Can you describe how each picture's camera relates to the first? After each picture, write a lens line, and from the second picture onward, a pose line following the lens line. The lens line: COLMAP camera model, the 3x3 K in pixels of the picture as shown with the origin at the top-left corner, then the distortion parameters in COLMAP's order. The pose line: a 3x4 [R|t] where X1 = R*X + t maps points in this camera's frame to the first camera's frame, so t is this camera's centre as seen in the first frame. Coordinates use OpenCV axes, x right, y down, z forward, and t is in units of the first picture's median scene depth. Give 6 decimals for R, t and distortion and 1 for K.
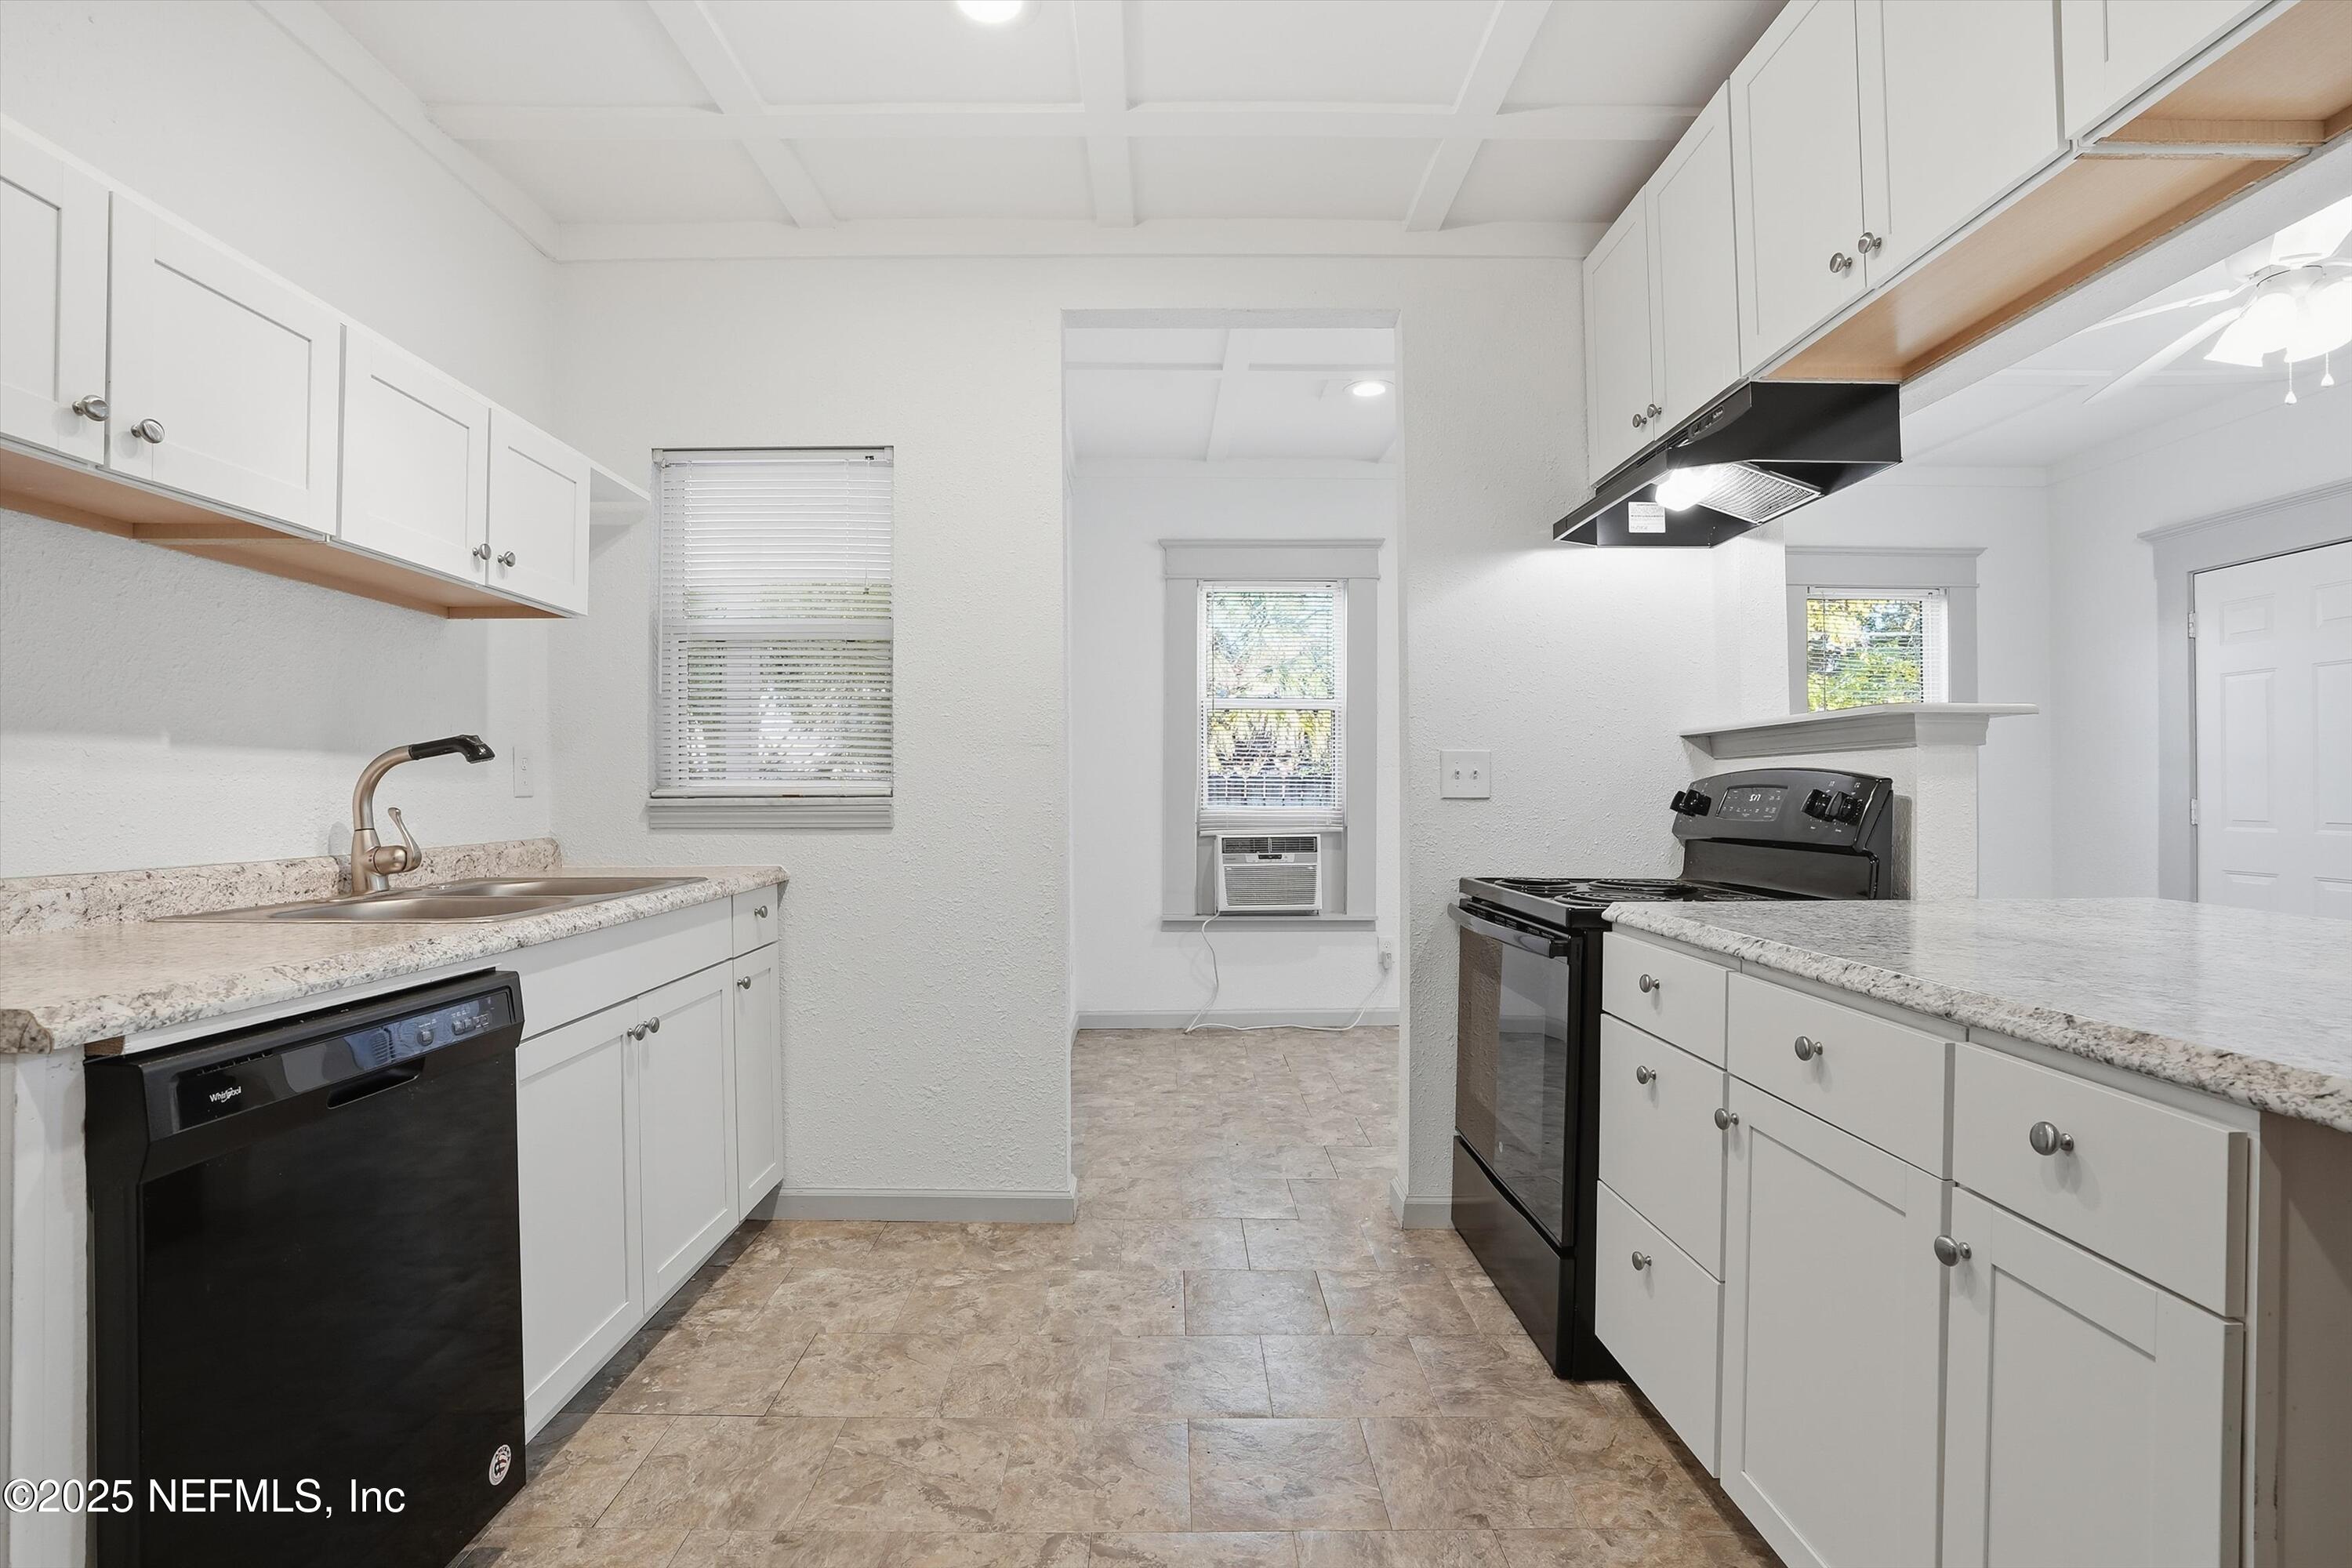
lens RADIAL K [[1089.3, 0, 1210.0], [0, 1089.3, 781.0], [0, 0, 1]] dist [-0.067111, 0.024958]
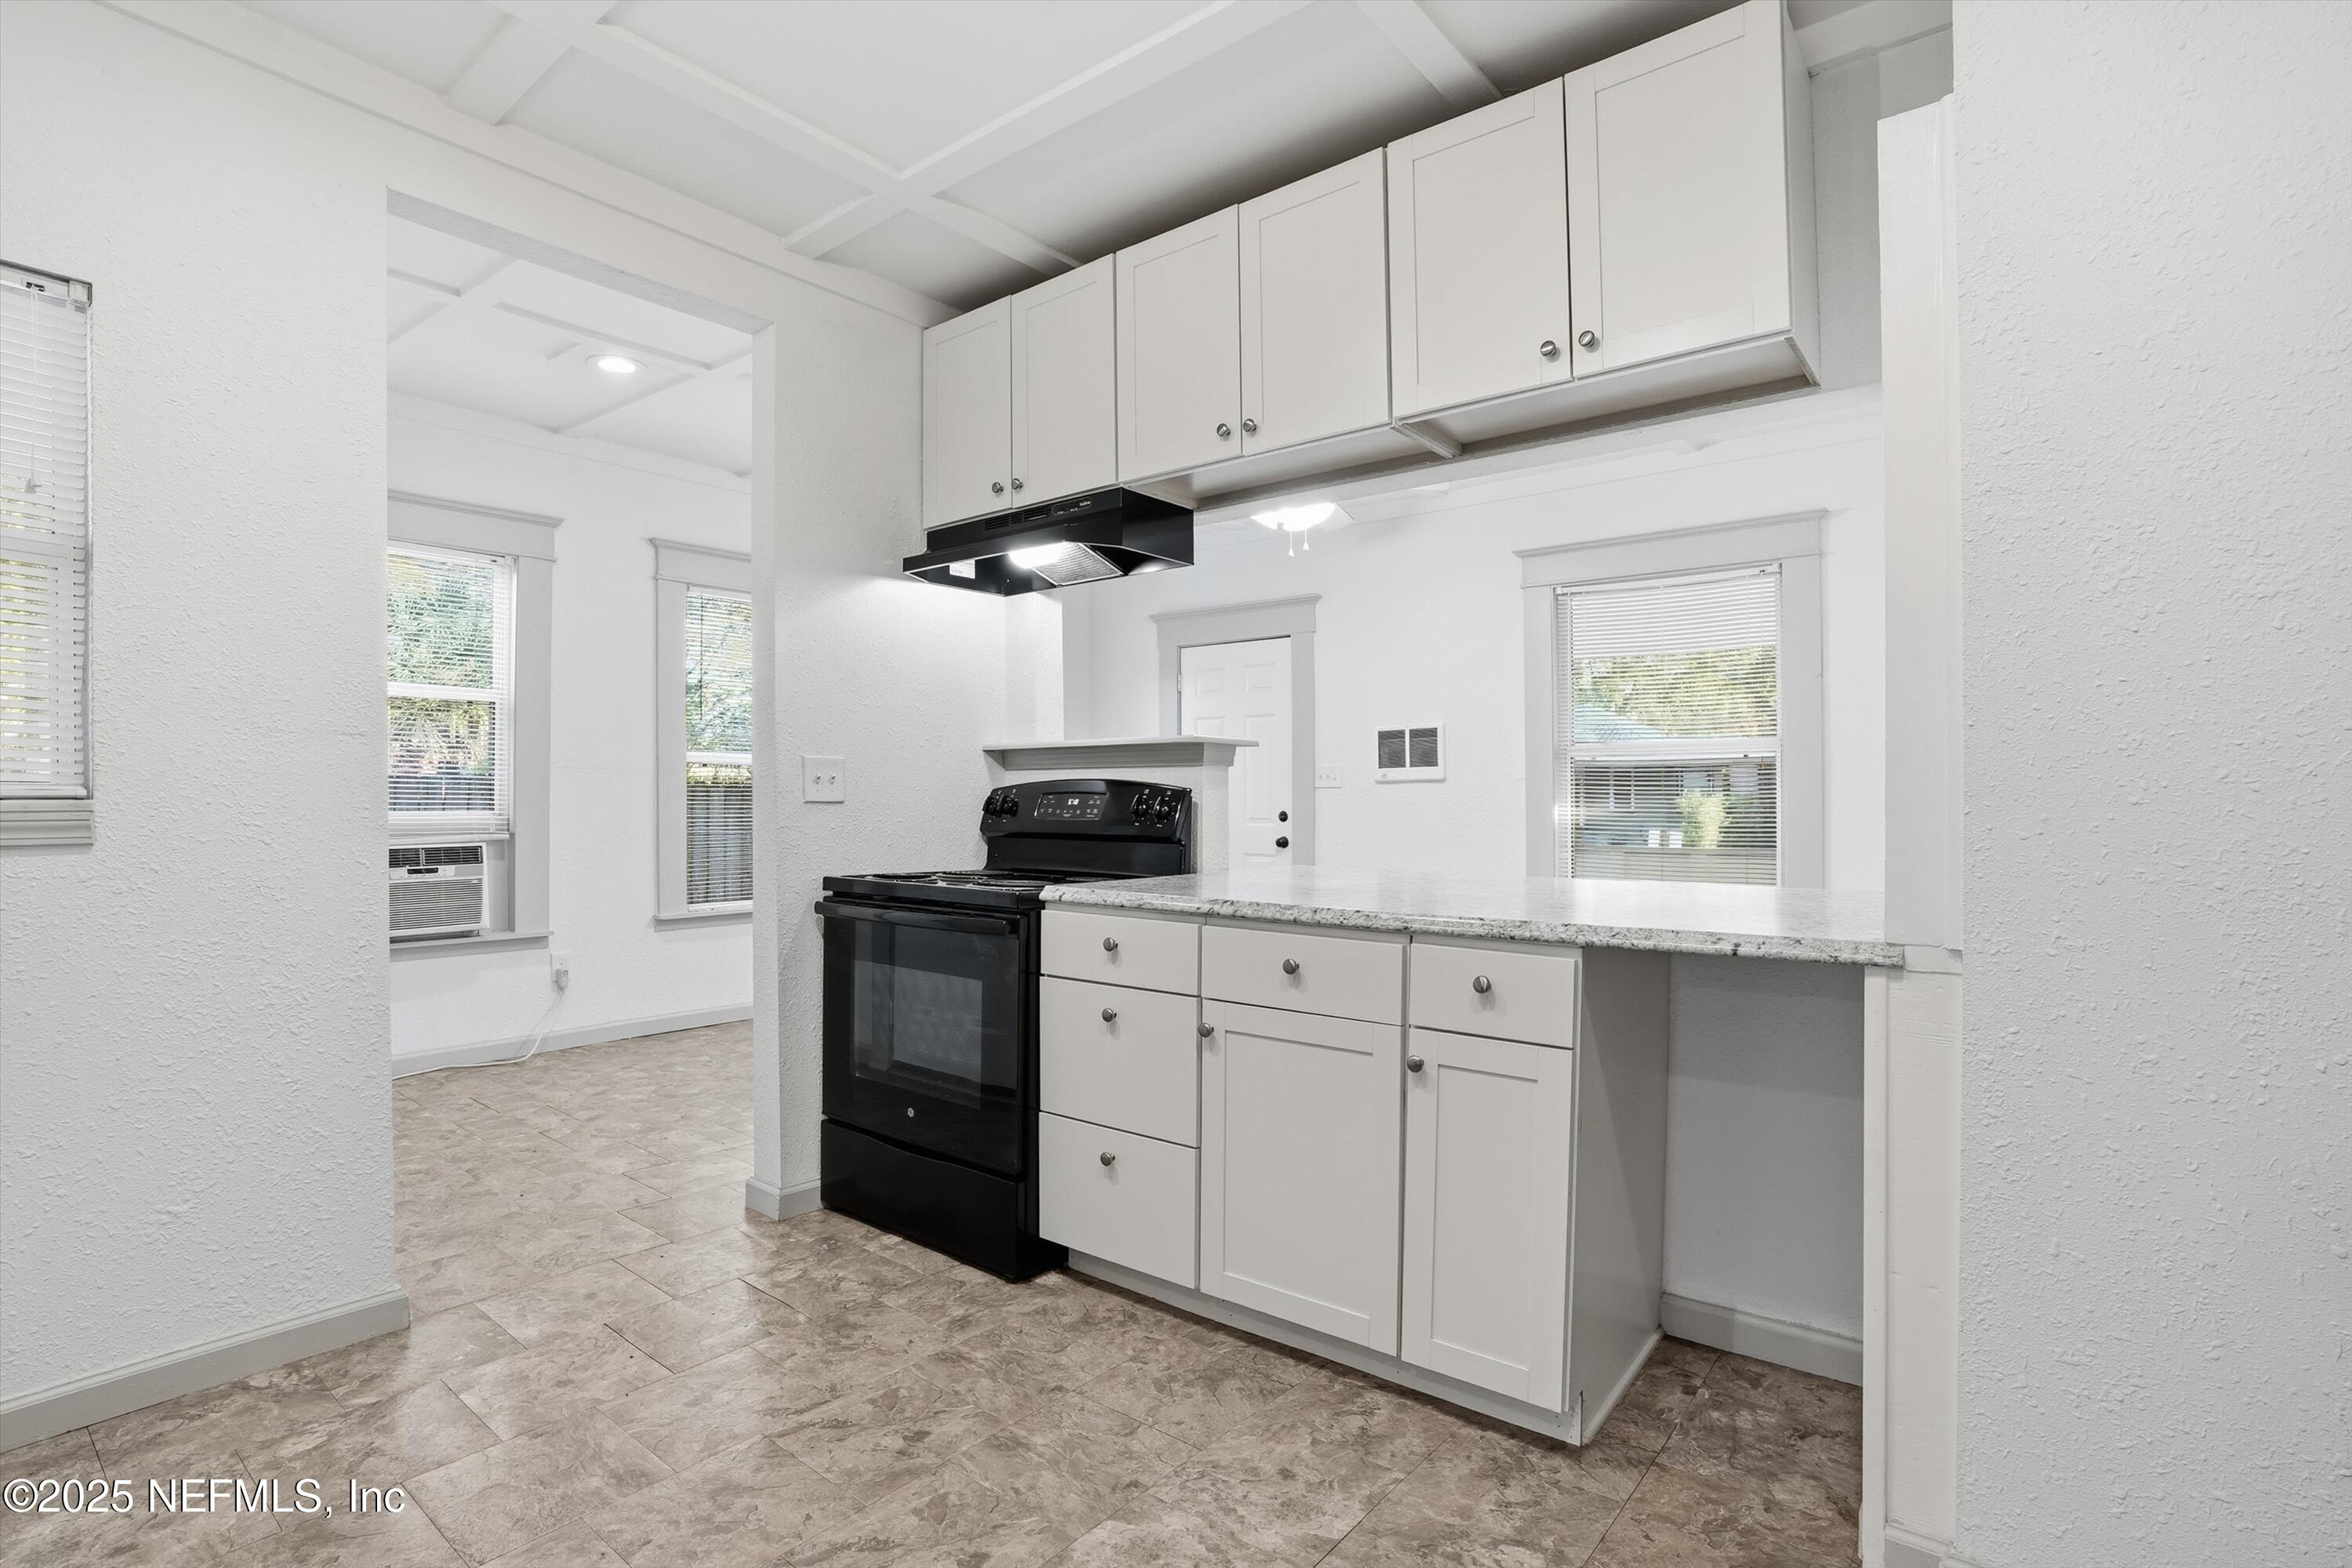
lens RADIAL K [[1084.3, 0, 1154.8], [0, 1084.3, 788.5], [0, 0, 1]] dist [-0.074801, 0.030992]
pose [[0.655213, 0.009602, 0.755383, -0.380025], [-0.012075, 0.999925, -0.002237, 0.001266], [-0.755348, -0.007655, 0.655279, 0.070678]]
